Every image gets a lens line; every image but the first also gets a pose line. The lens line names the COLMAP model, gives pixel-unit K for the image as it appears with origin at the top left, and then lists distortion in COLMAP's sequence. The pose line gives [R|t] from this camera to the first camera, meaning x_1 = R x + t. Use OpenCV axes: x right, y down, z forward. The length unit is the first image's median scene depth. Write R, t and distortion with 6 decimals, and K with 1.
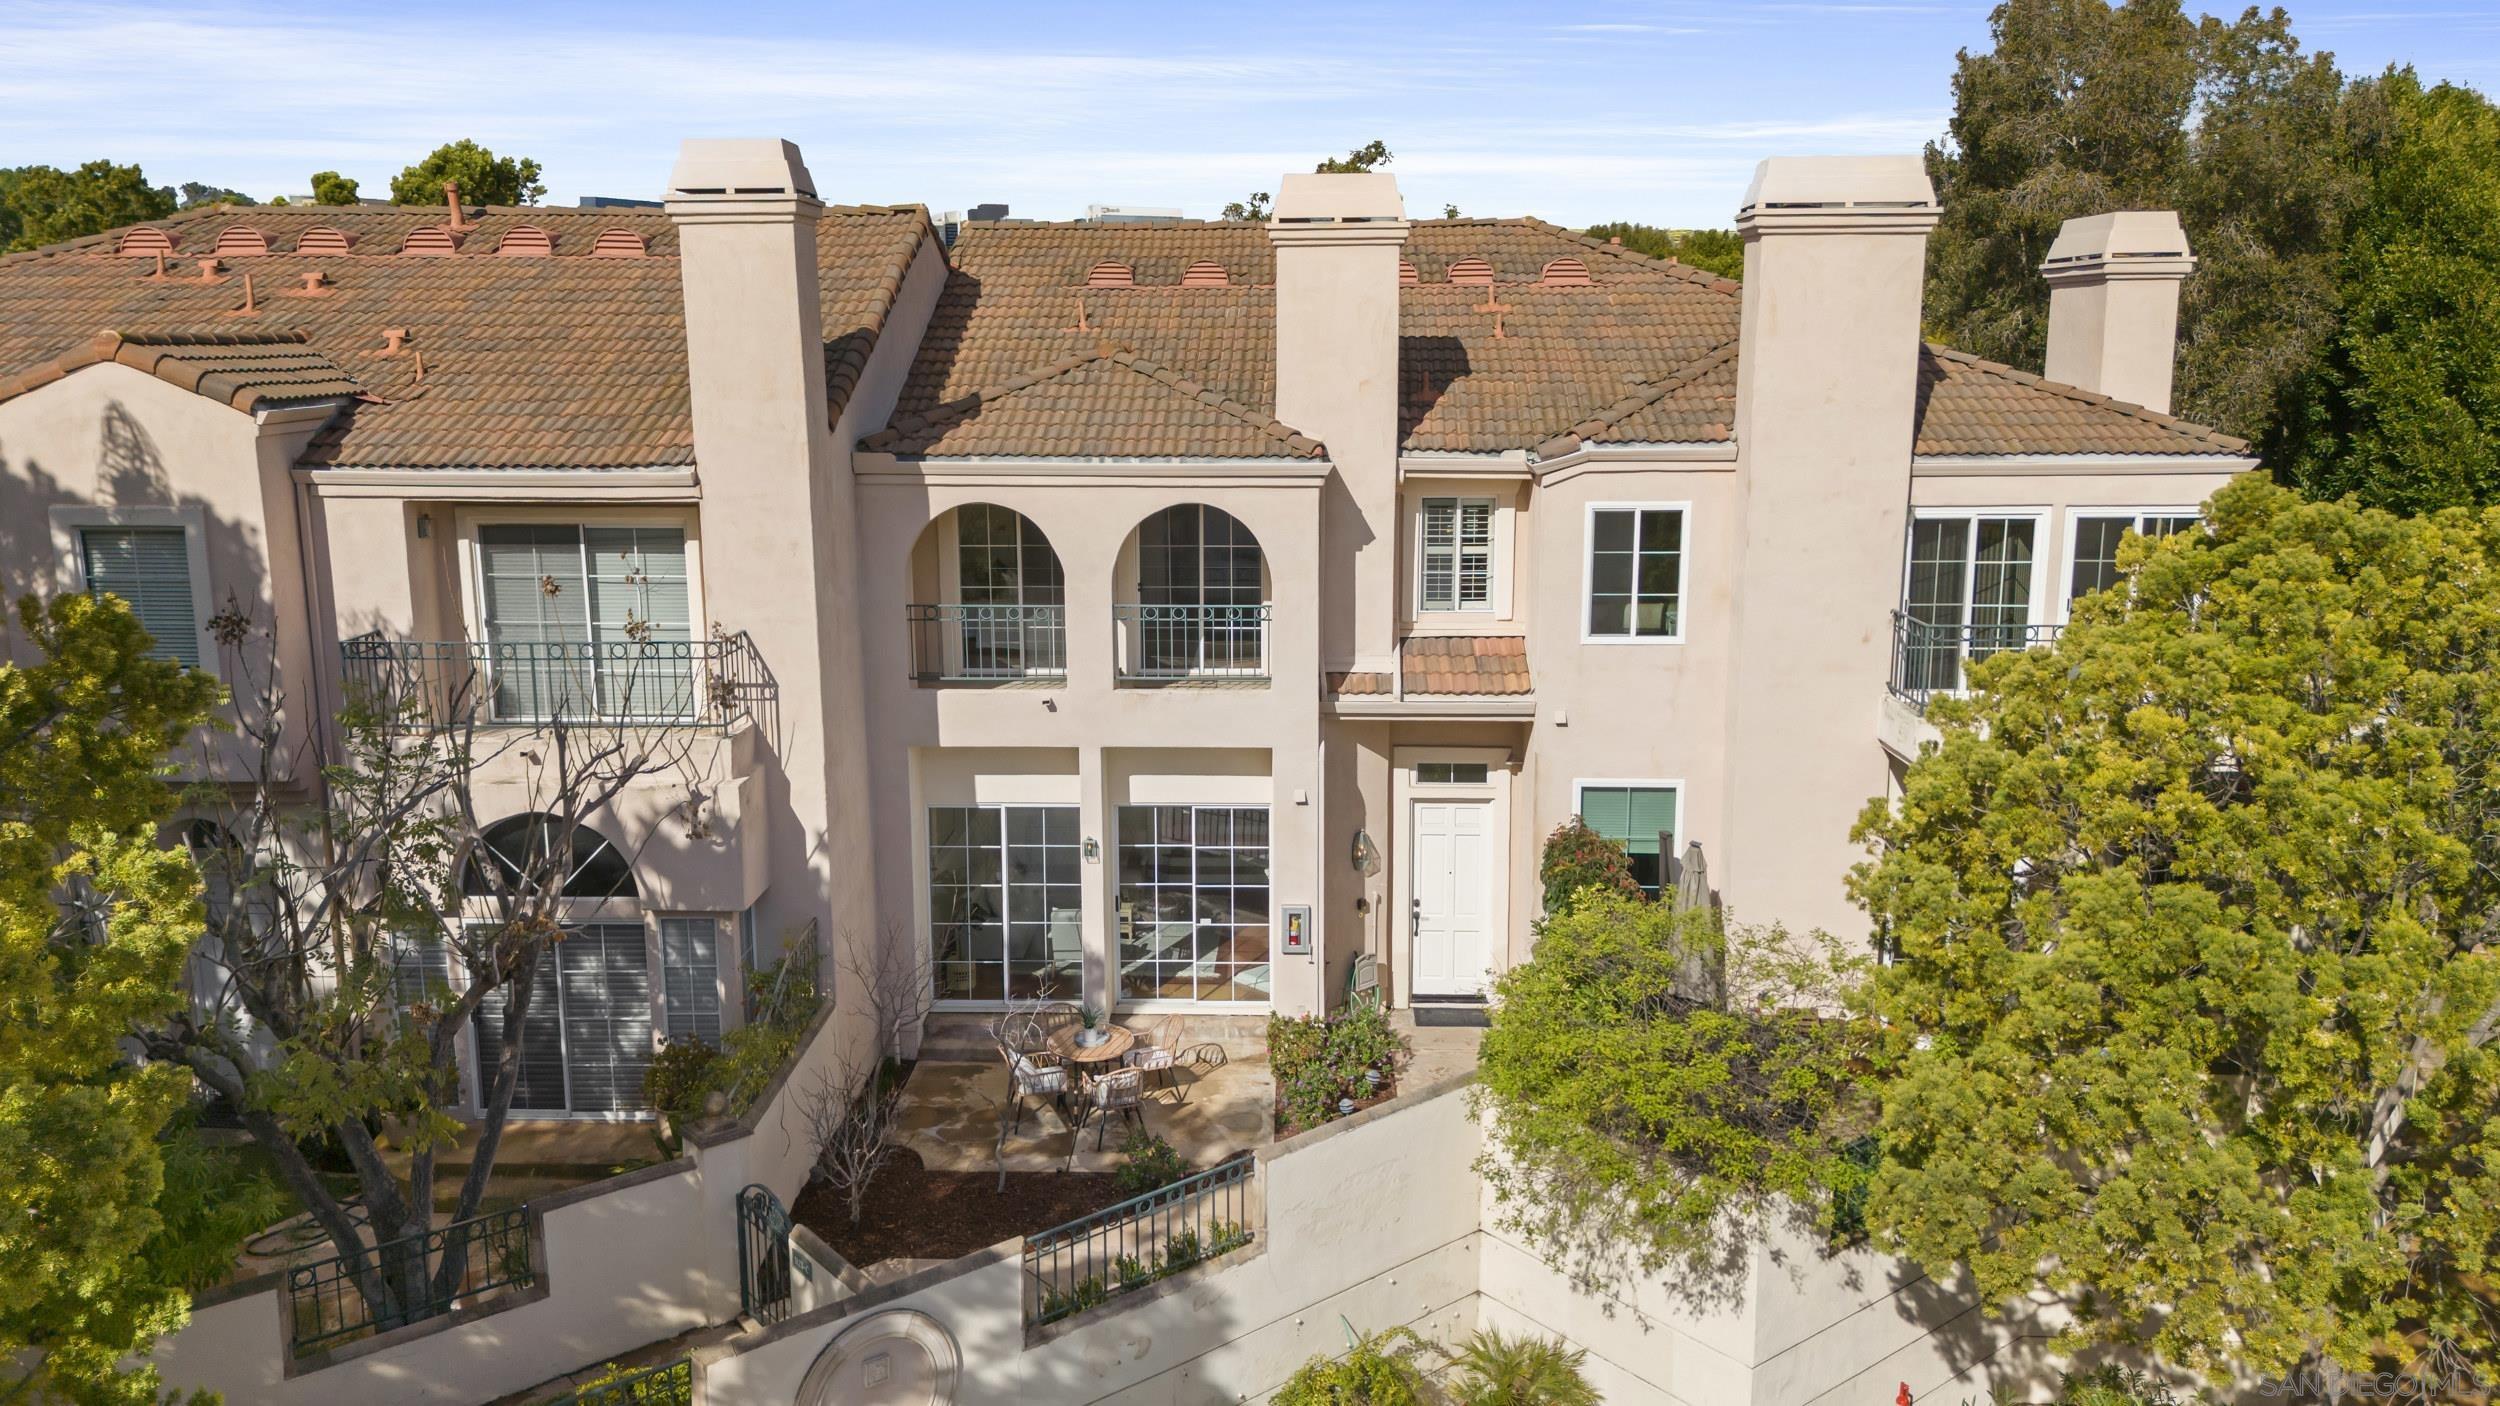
lens RADIAL K [[1782.3, 0, 1250.0], [0, 1782.3, 703.0], [0, 0, 1]] dist [0.041169, -0.000801]
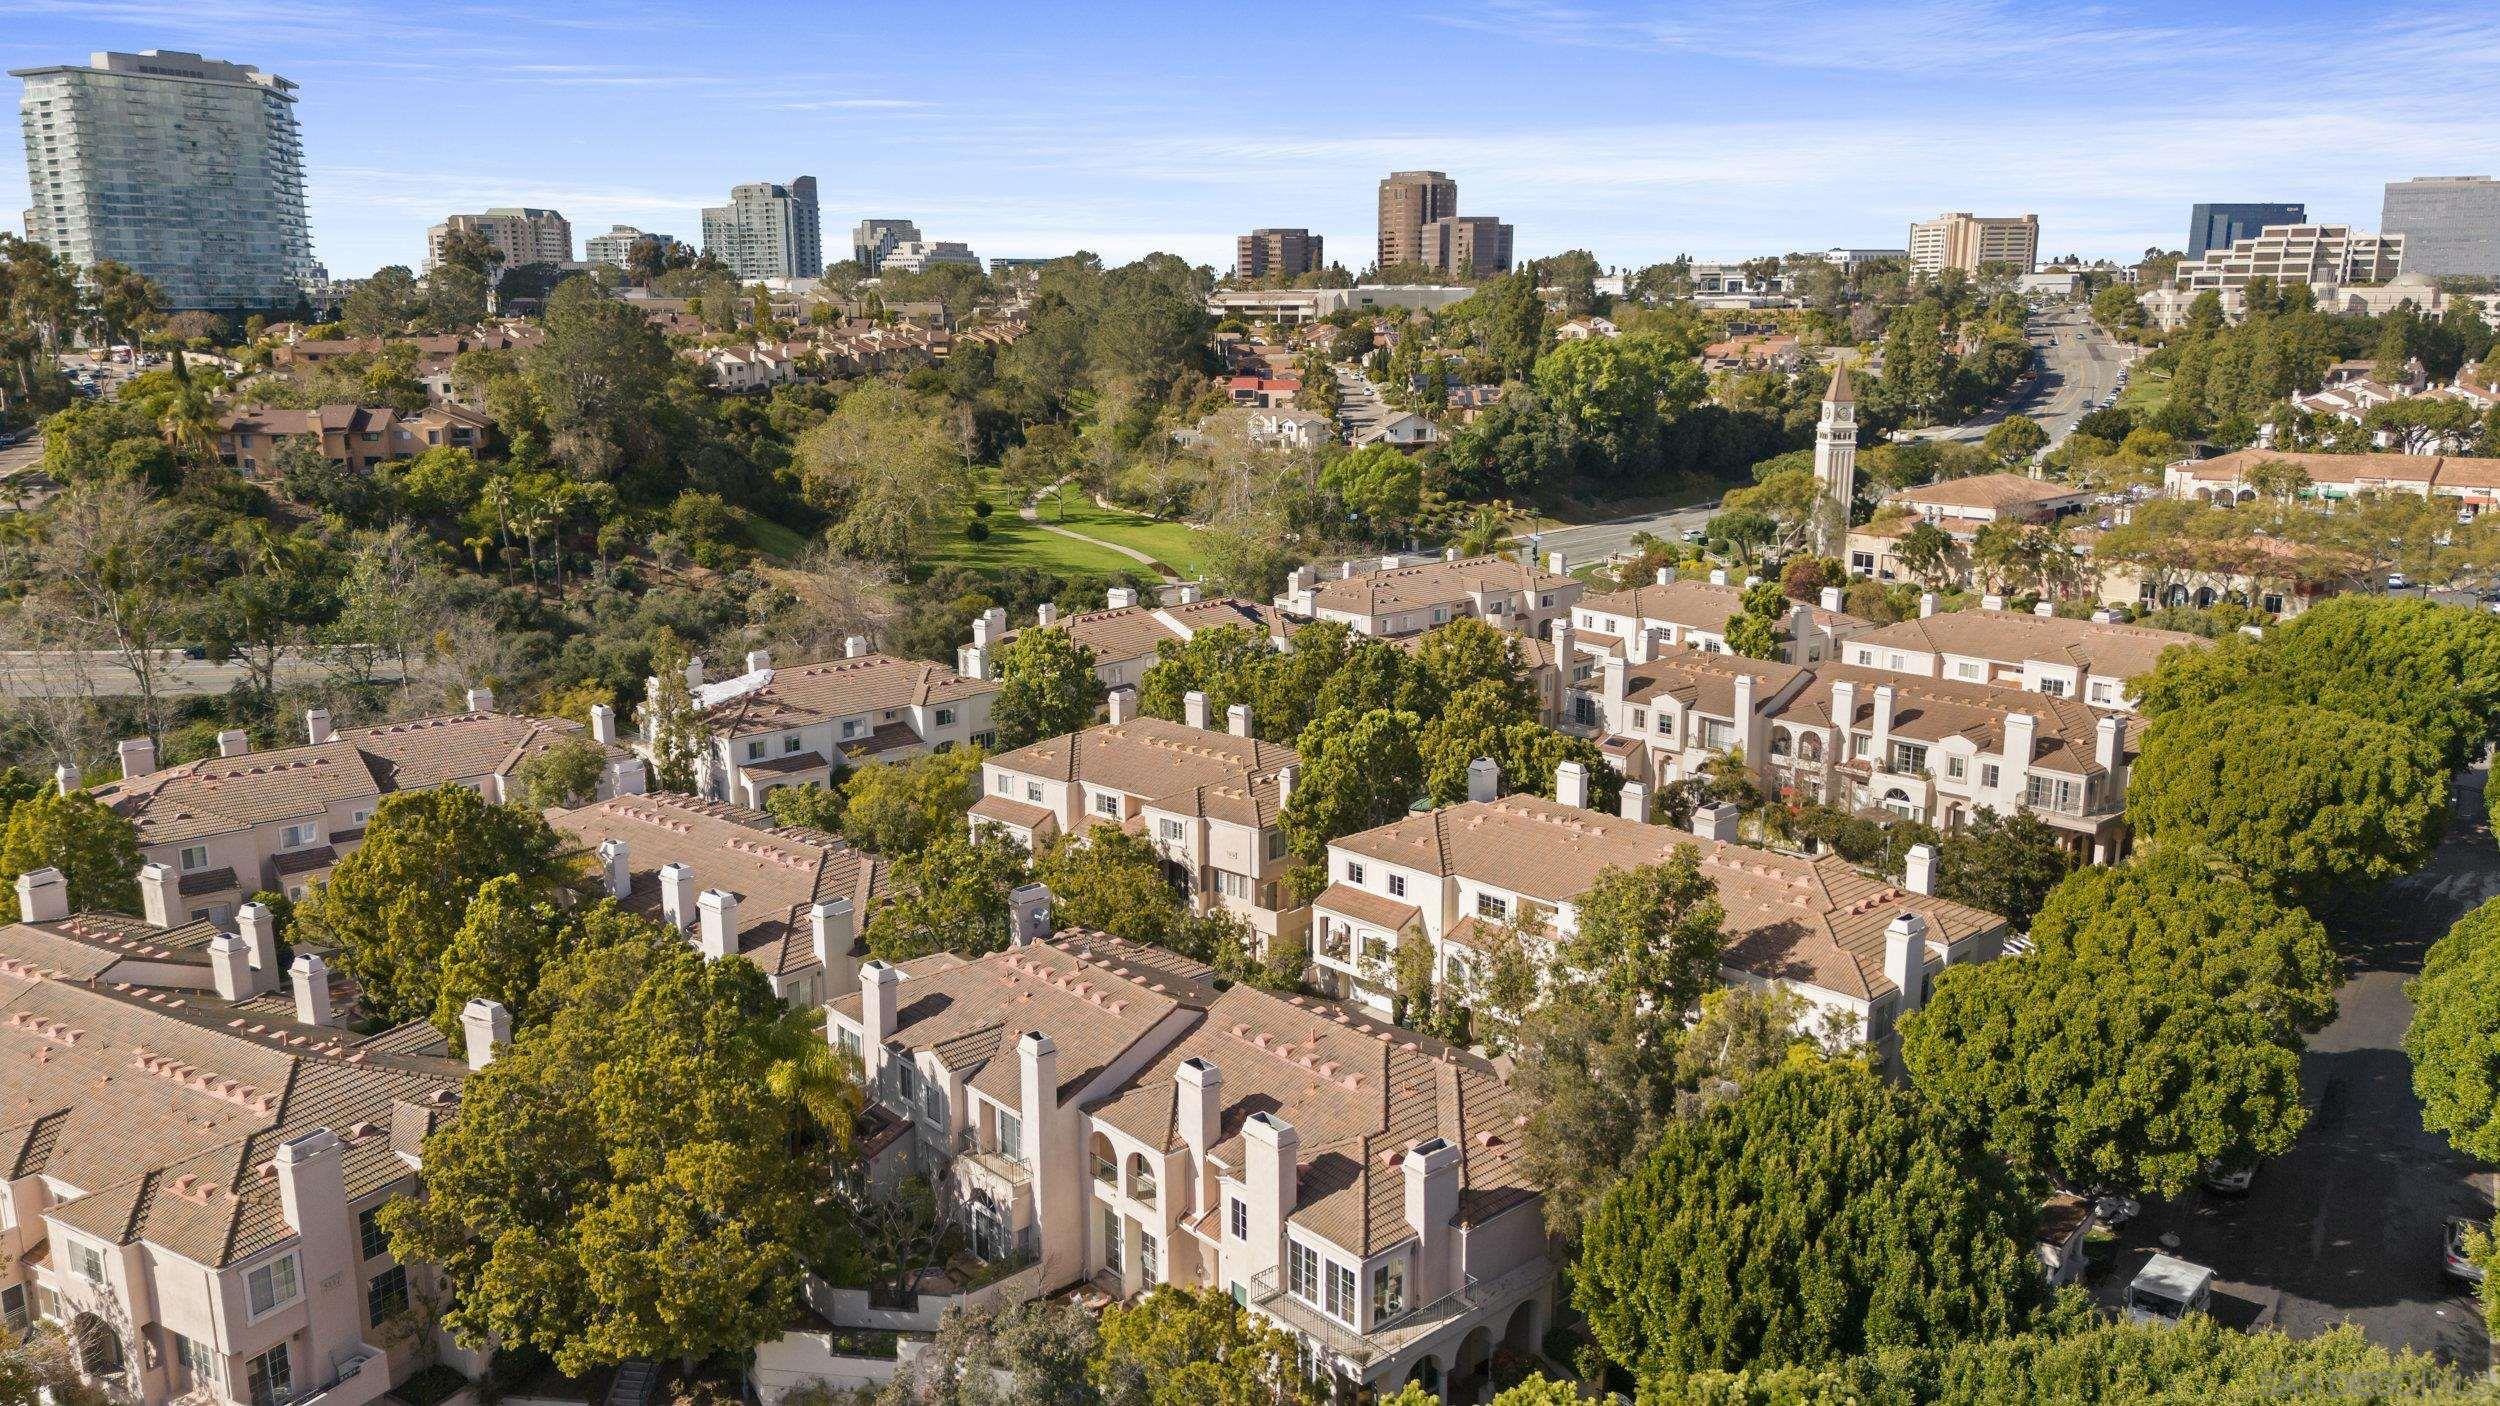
lens RADIAL K [[1854.6, 0, 1250.0], [0, 1854.6, 703.0], [0, 0, 1]] dist [0.106757, -0.116732]
pose [[0.682630, 0.155969, -0.713926, 2.339086], [-0.133856, 0.987116, 0.087664, -1.213562], [0.718400, 0.035721, 0.694712, -1.234281]]
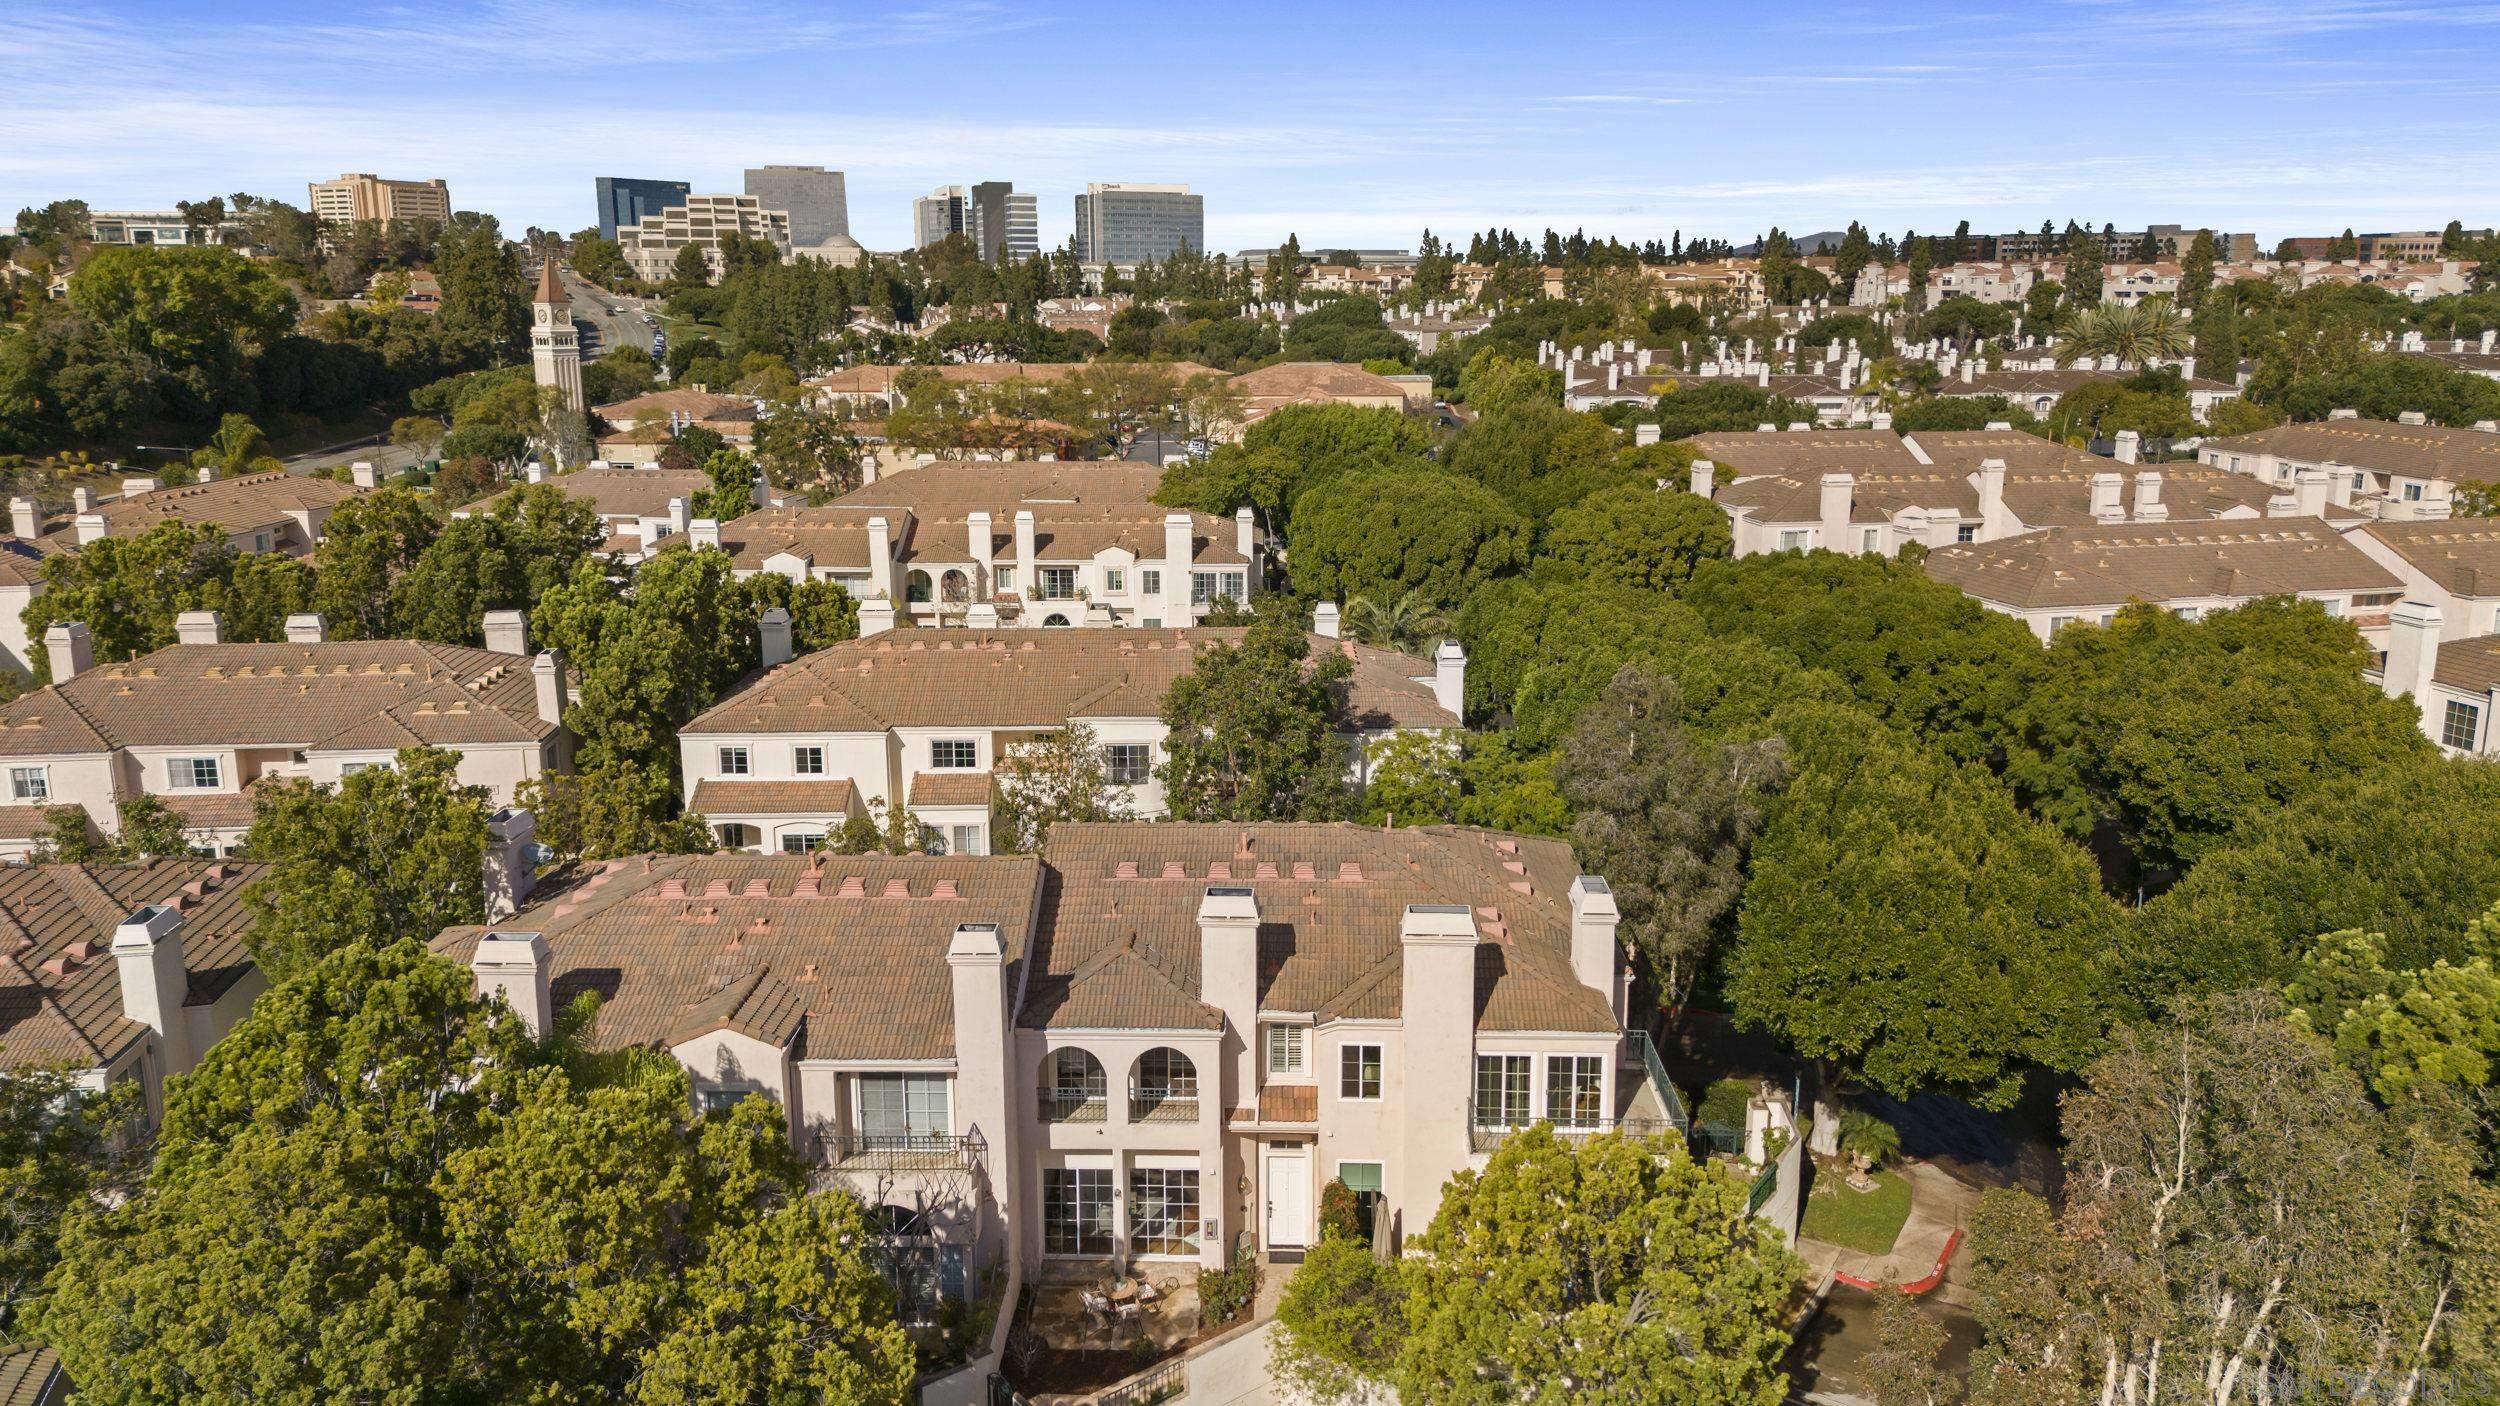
lens RADIAL K [[1854.6, 0, 1250.0], [0, 1854.6, 703.0], [0, 0, 1]] dist [0.106757, -0.116732]
pose [[0.999998, -0.001889, -0.000941, 0.078170], [0.001921, 0.999398, 0.034649, -0.605933], [0.000875, -0.034651, 0.999399, -1.297935]]
